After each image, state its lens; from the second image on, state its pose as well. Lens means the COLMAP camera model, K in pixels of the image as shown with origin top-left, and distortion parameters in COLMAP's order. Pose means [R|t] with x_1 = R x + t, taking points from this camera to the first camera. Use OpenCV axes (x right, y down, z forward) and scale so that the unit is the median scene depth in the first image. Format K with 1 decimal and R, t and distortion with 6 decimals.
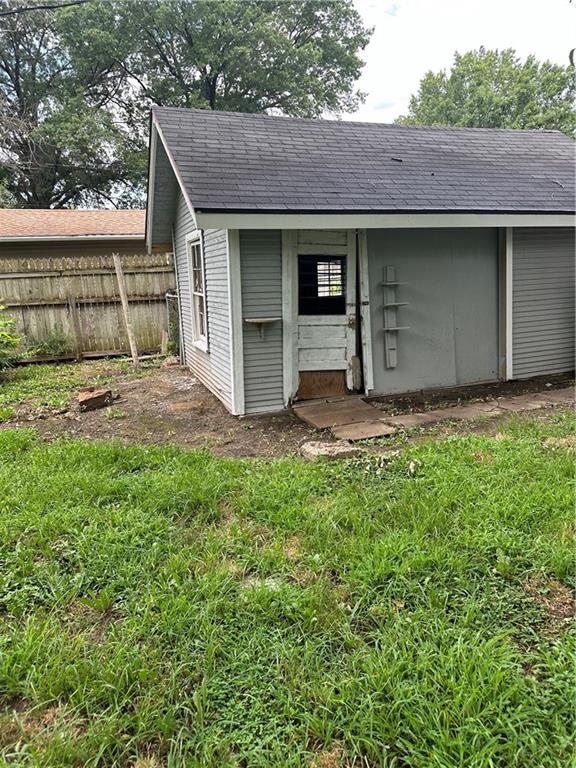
lens RADIAL K [[532.0, 0, 291.7], [0, 532.0, 386.1], [0, 0, 1]] dist [0.022115, -0.016314]
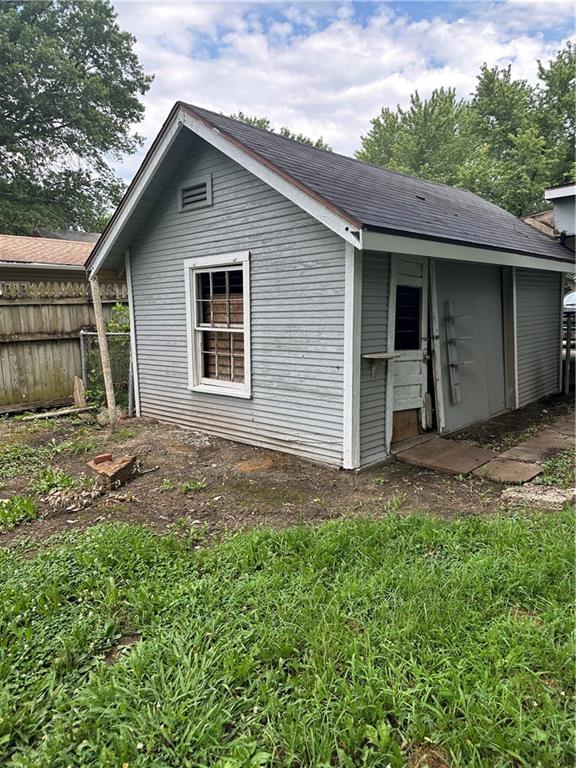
lens RADIAL K [[532.0, 0, 286.7], [0, 532.0, 382.5], [0, 0, 1]] dist [0.022115, -0.016314]
pose [[0.902430, -0.040385, 0.428939, -0.483172], [0.076924, 0.994703, -0.068187, -0.027462], [-0.423914, 0.094529, 0.900756, 0.237391]]
